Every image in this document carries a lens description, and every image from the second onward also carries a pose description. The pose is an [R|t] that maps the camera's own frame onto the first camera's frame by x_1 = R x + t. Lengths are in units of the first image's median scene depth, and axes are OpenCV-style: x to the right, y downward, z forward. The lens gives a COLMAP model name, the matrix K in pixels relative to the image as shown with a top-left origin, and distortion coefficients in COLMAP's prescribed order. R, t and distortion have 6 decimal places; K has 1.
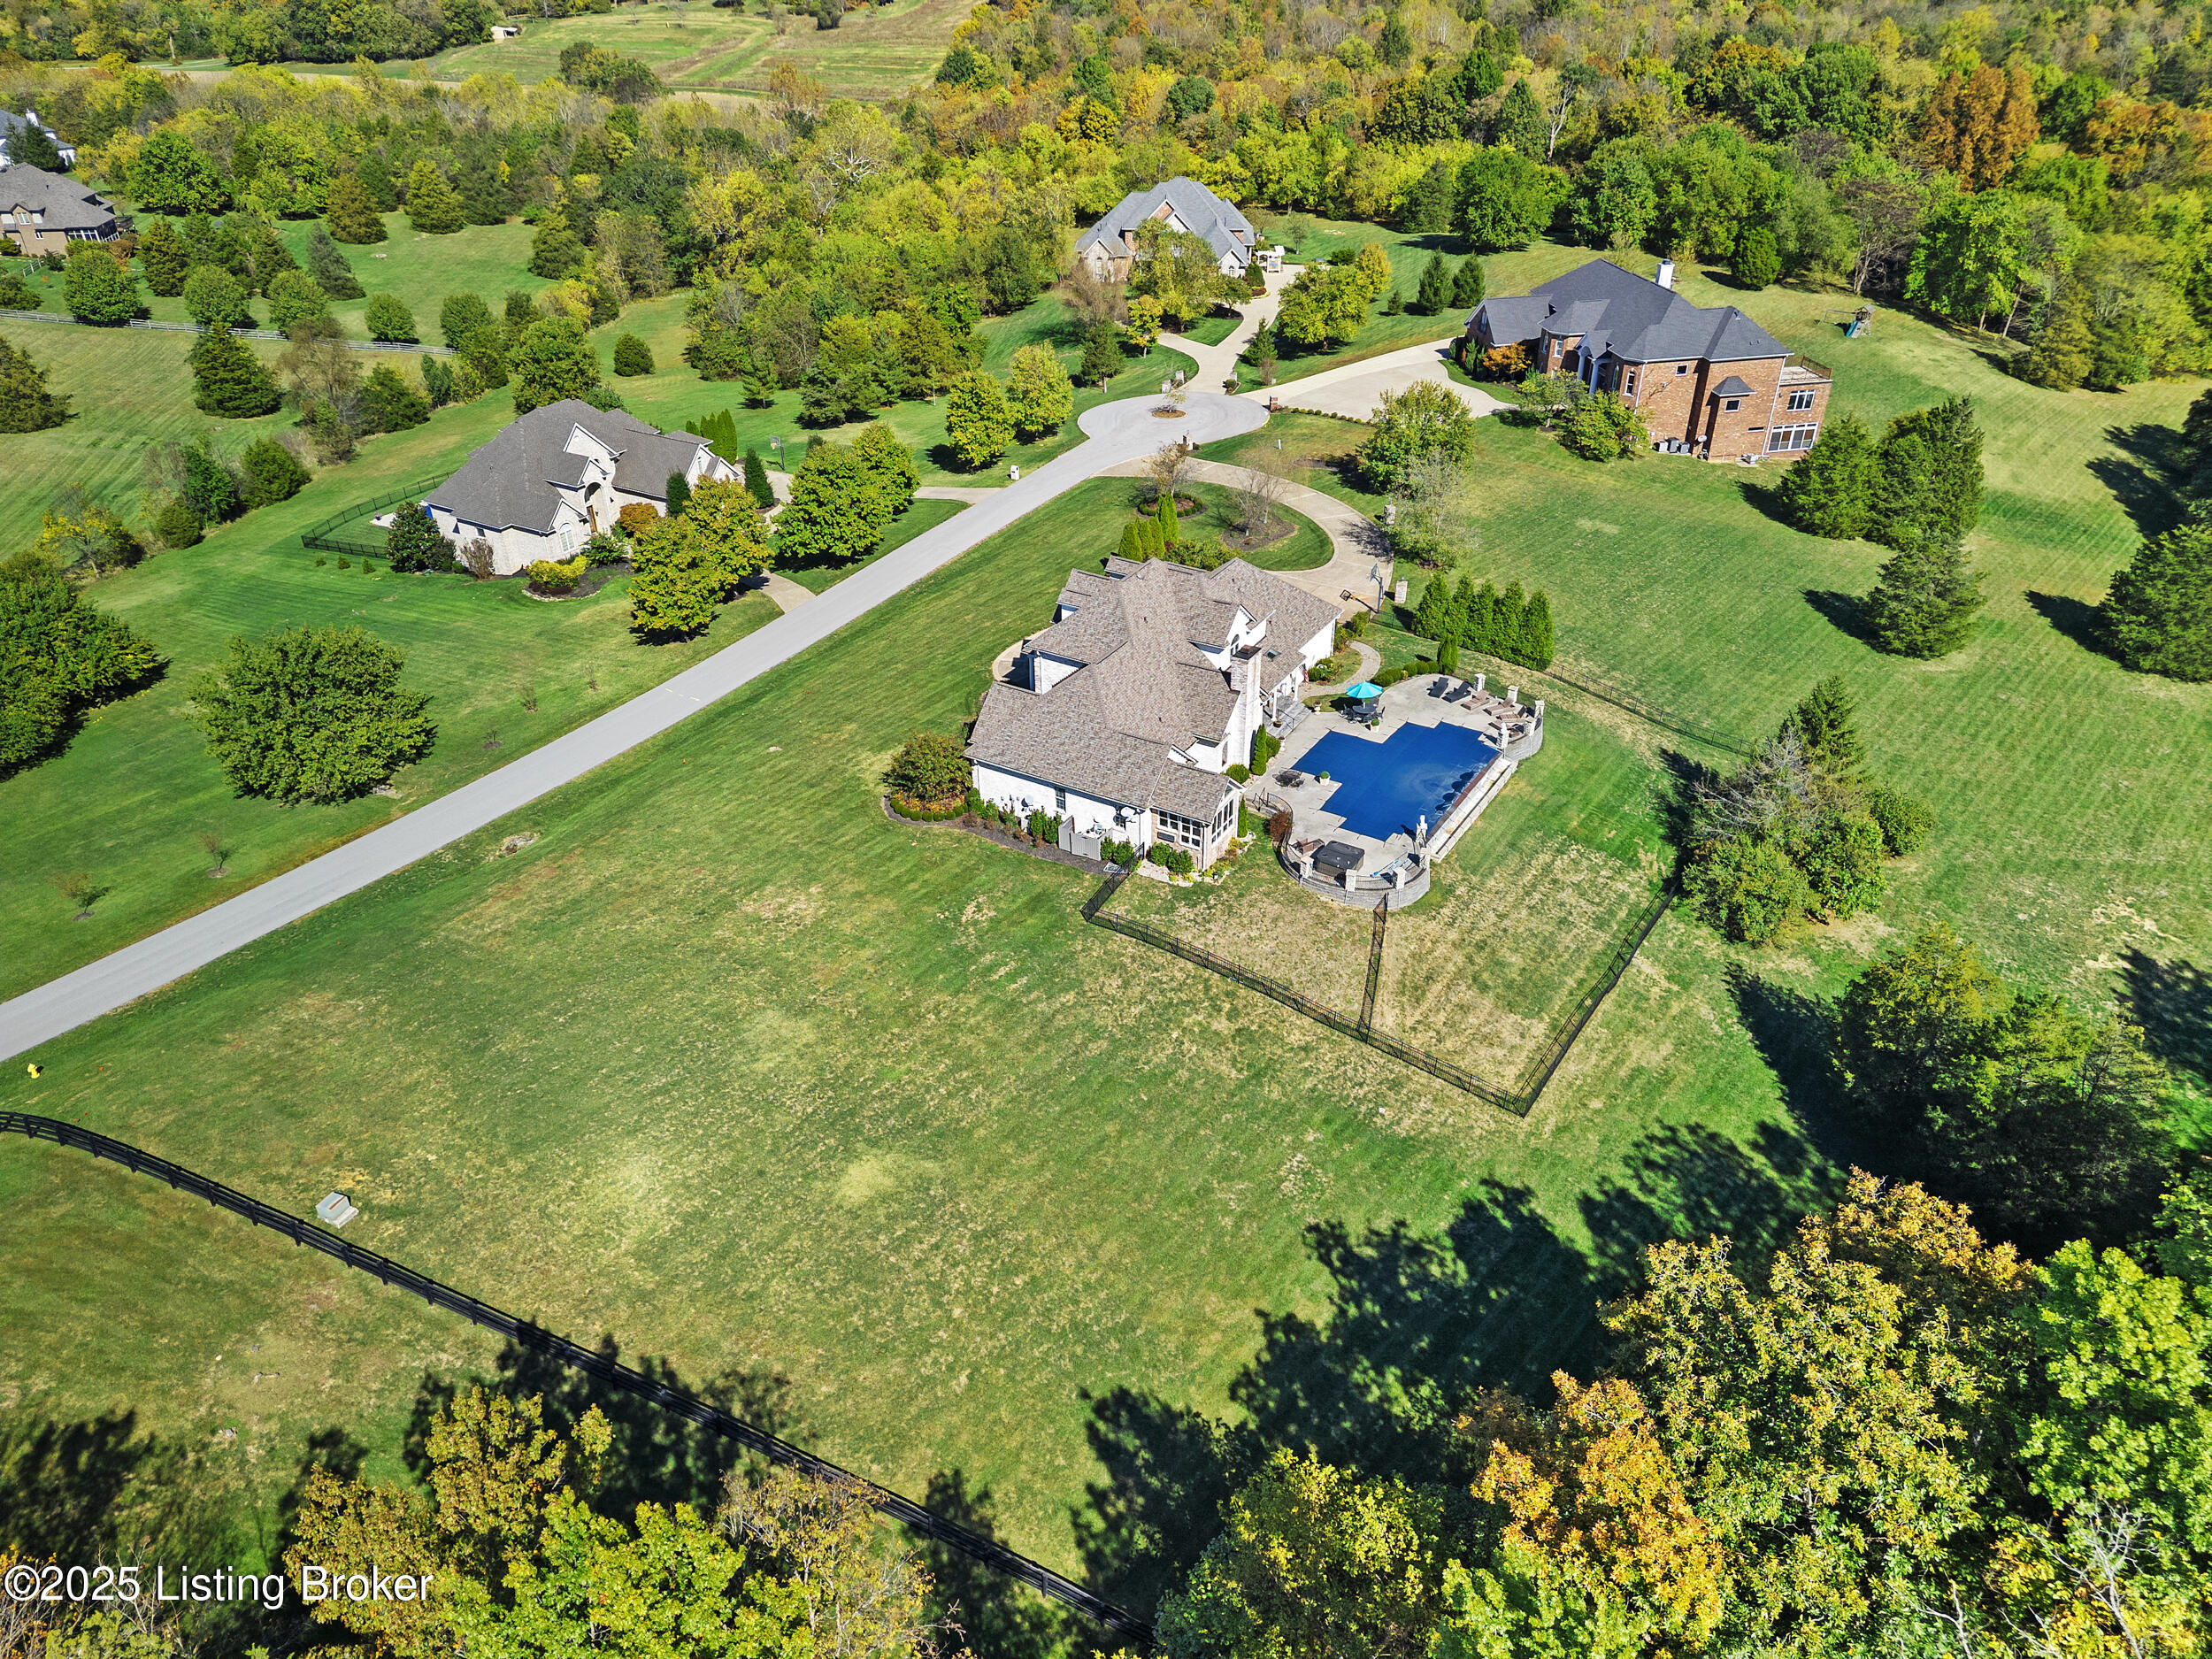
lens RADIAL K [[1564.6, 0, 1106.0], [0, 1564.6, 829.5], [0, 0, 1]] dist [0.057228, -0.050151]
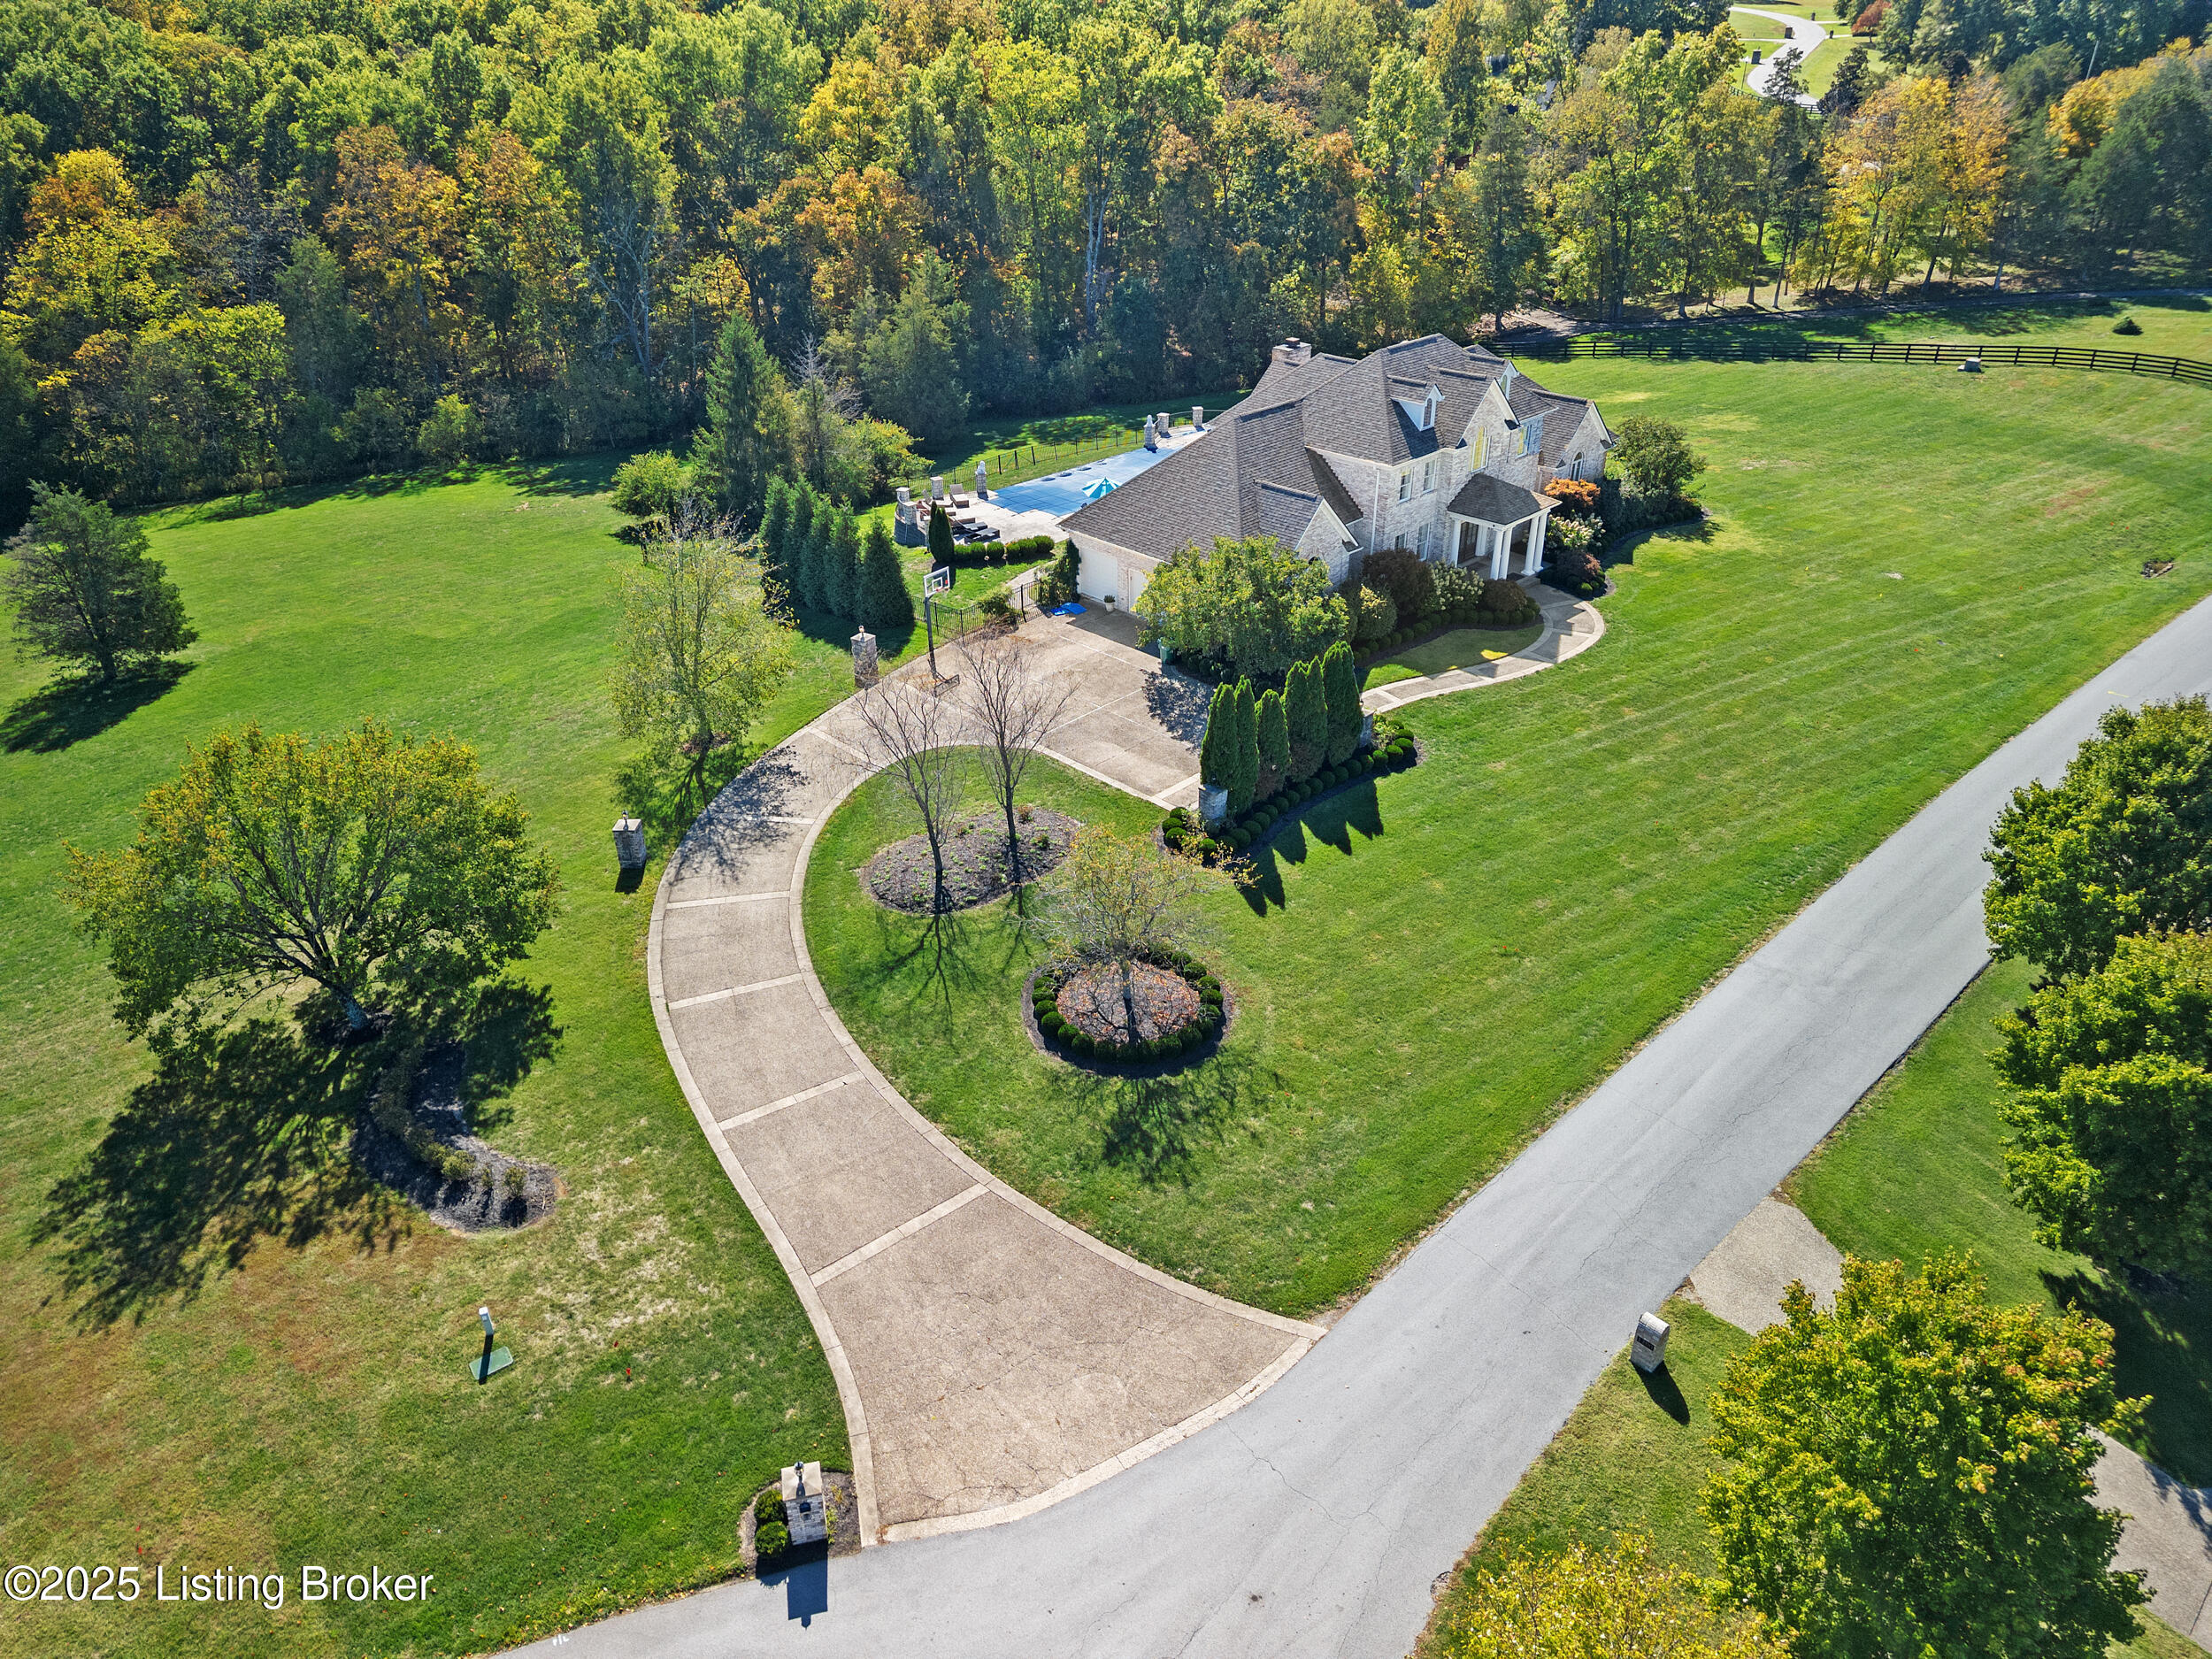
lens RADIAL K [[1564.6, 0, 1106.0], [0, 1564.6, 829.5], [0, 0, 1]] dist [0.057228, -0.050151]
pose [[-0.966977, -0.113025, 0.228433, -0.043390], [0.149278, 0.475289, 0.867074, -0.867272], [-0.206573, 0.872540, -0.442721, 1.881439]]
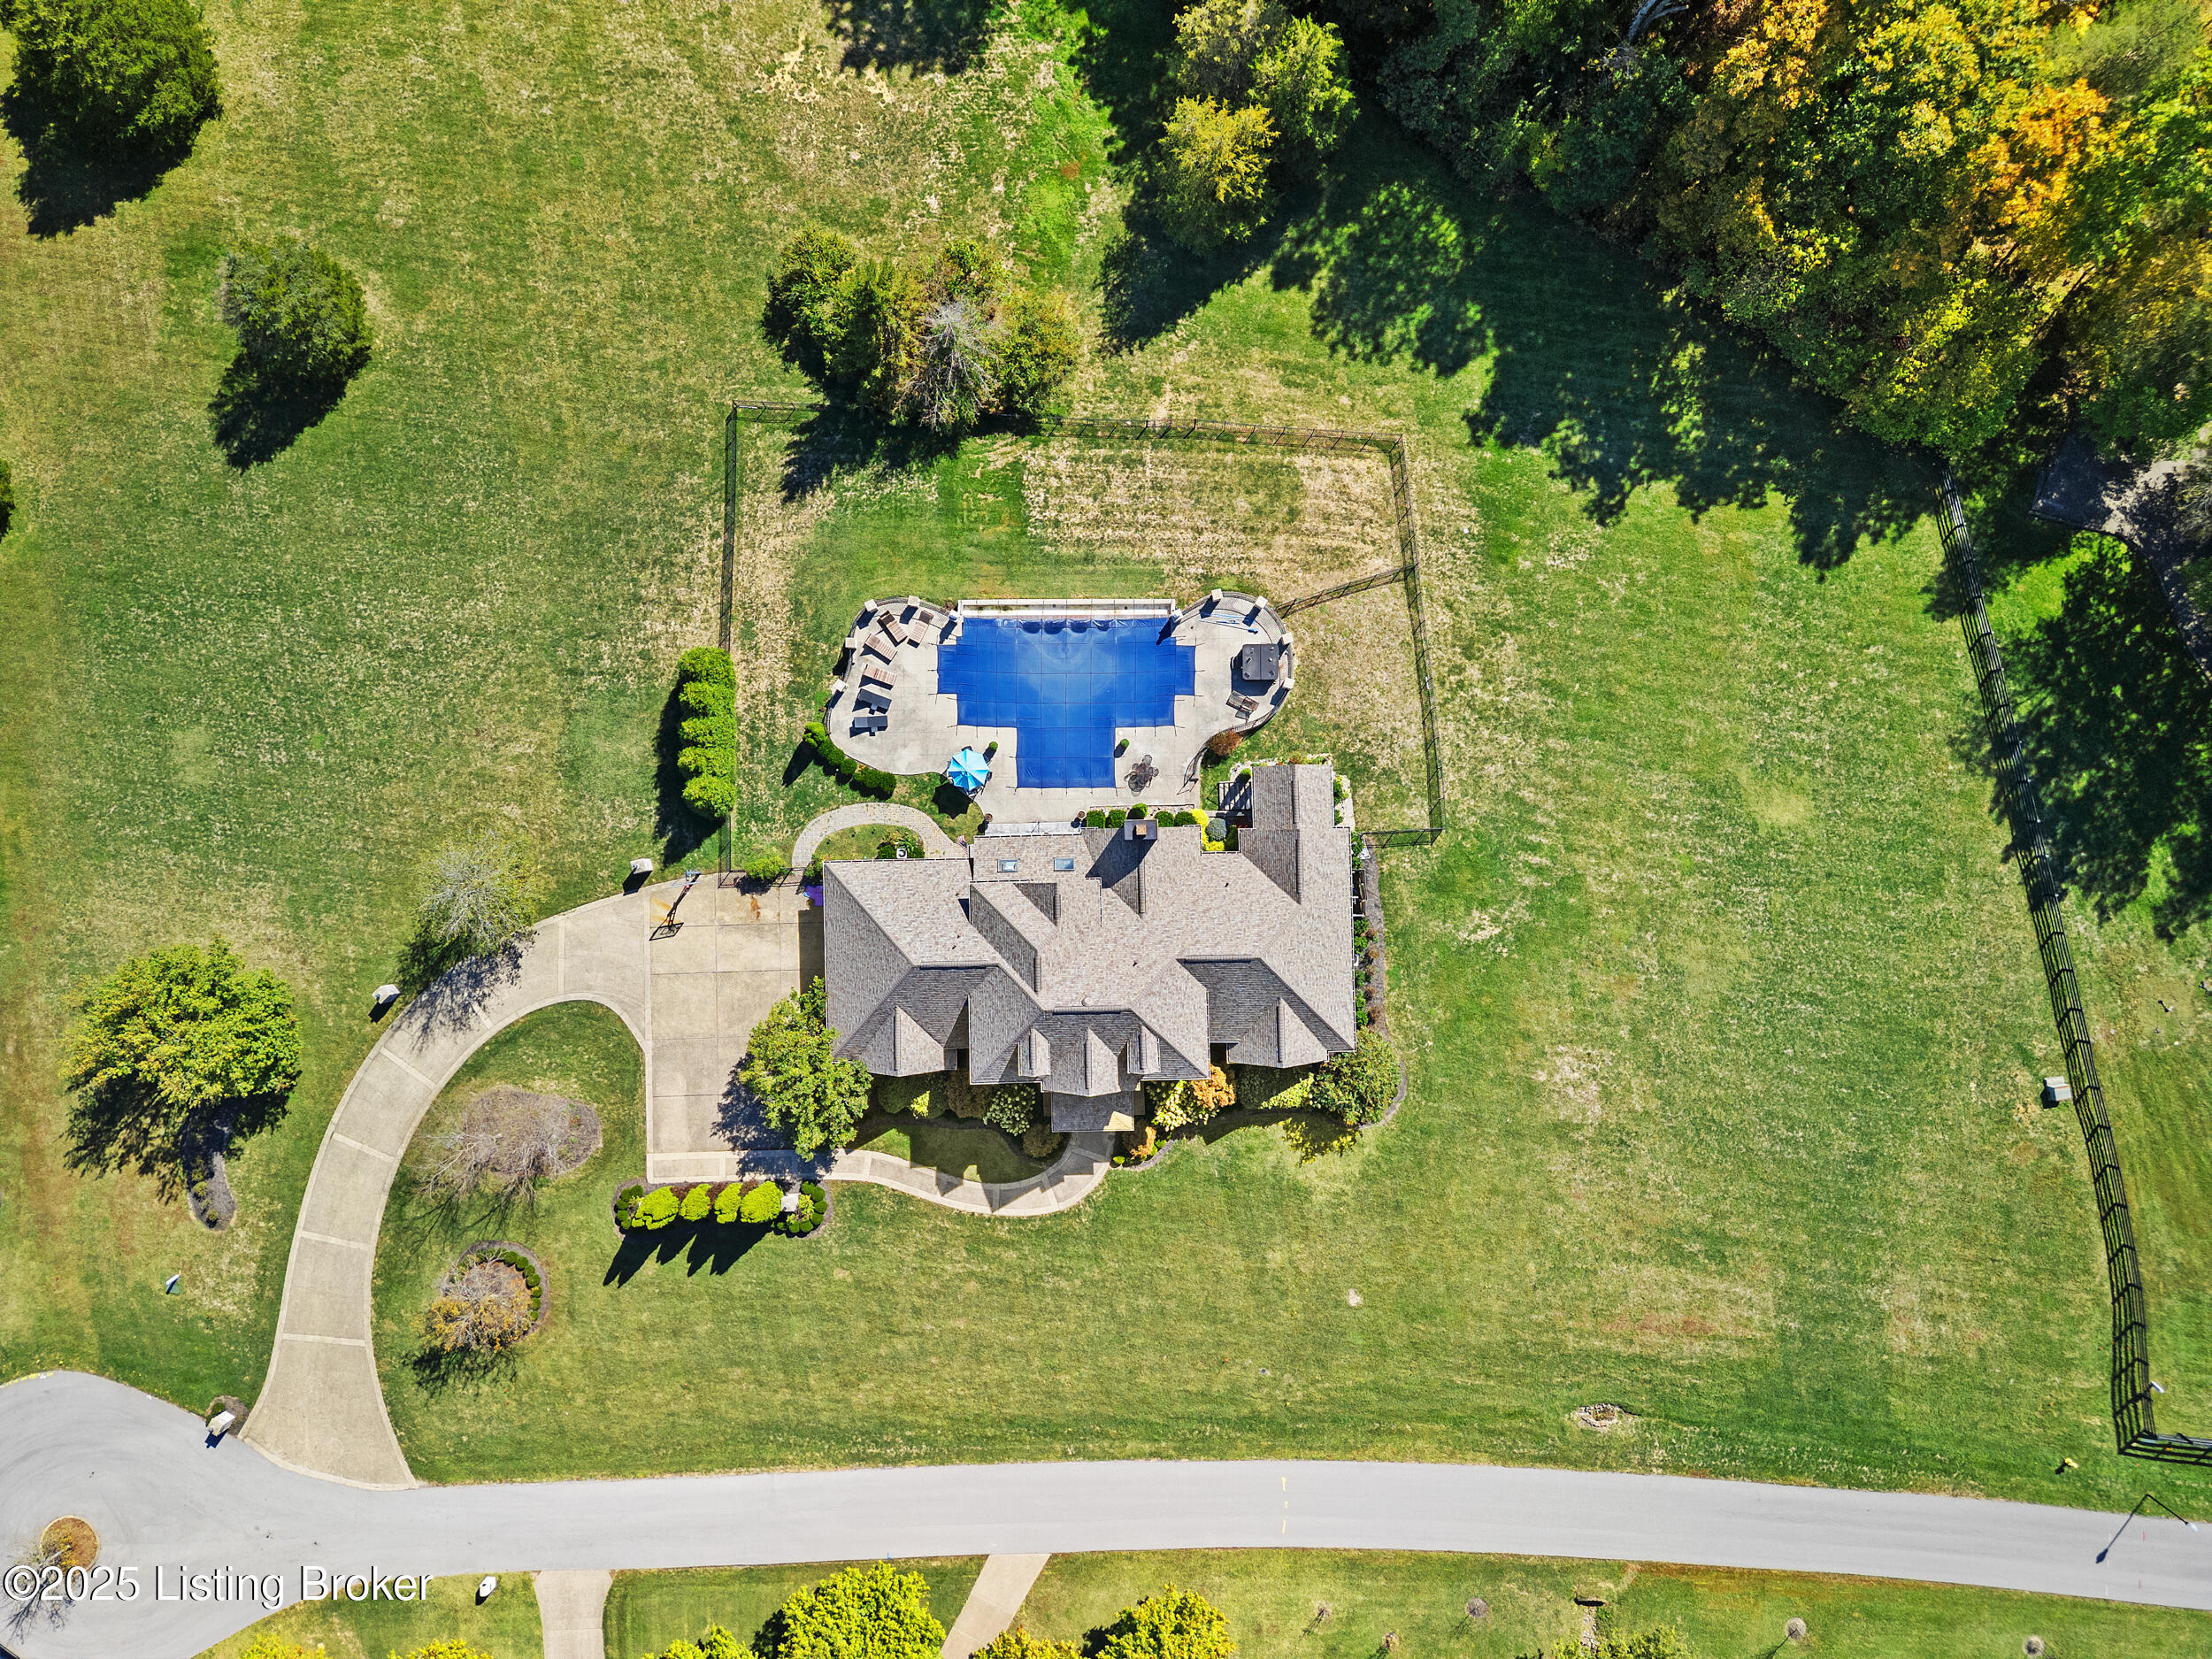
lens RADIAL K [[1564.6, 0, 1106.0], [0, 1564.6, 829.5], [0, 0, 1]] dist [0.057228, -0.050151]
pose [[-0.535157, -0.844305, 0.027494, 0.087424], [0.469940, -0.270507, 0.840228, -1.008788], [-0.701971, 0.462575, 0.541536, 0.593870]]
